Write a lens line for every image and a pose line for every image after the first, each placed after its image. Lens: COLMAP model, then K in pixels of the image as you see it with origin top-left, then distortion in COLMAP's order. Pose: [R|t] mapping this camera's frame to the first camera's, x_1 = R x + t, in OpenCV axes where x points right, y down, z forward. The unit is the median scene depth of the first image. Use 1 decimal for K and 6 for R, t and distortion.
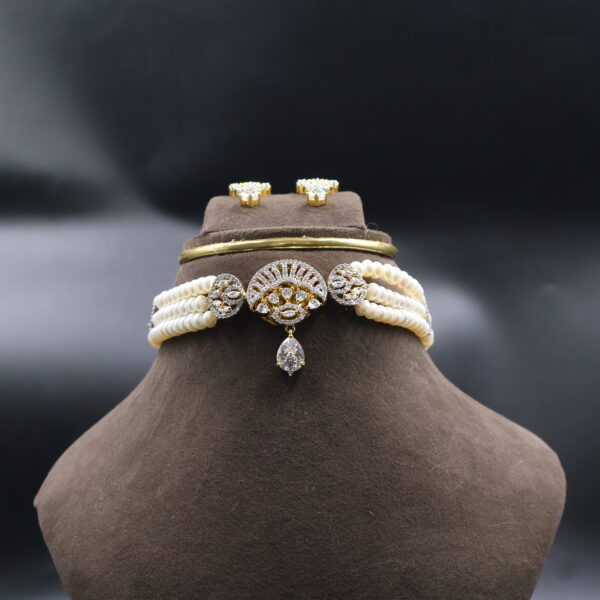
lens RADIAL K [[1563.9, 0, 300.0], [0, 1563.9, 300.0], [0, 0, 1]] dist [0.046759, -0.373709]
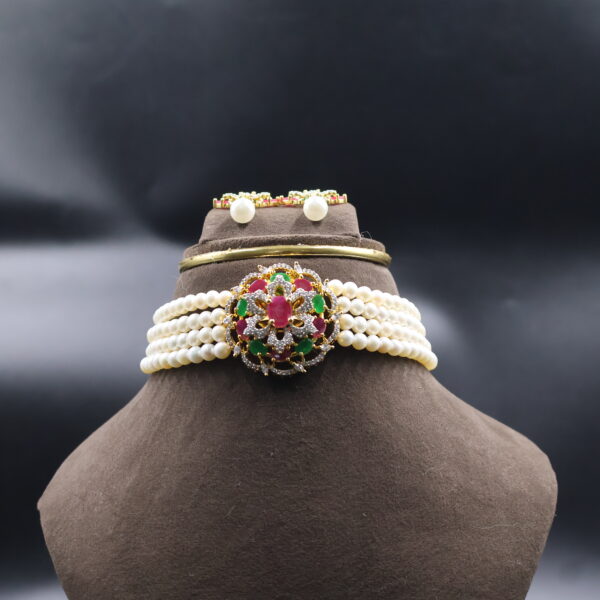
lens RADIAL K [[1334.2, 0, 300.0], [0, 1334.2, 300.0], [0, 0, 1]] dist [0.010813, -0.035892]
pose [[0.999964, -0.004024, -0.007466, 0.009572], [0.003937, 0.999924, -0.011641, 0.006117], [0.007512, 0.011611, 0.999904, 0.132190]]
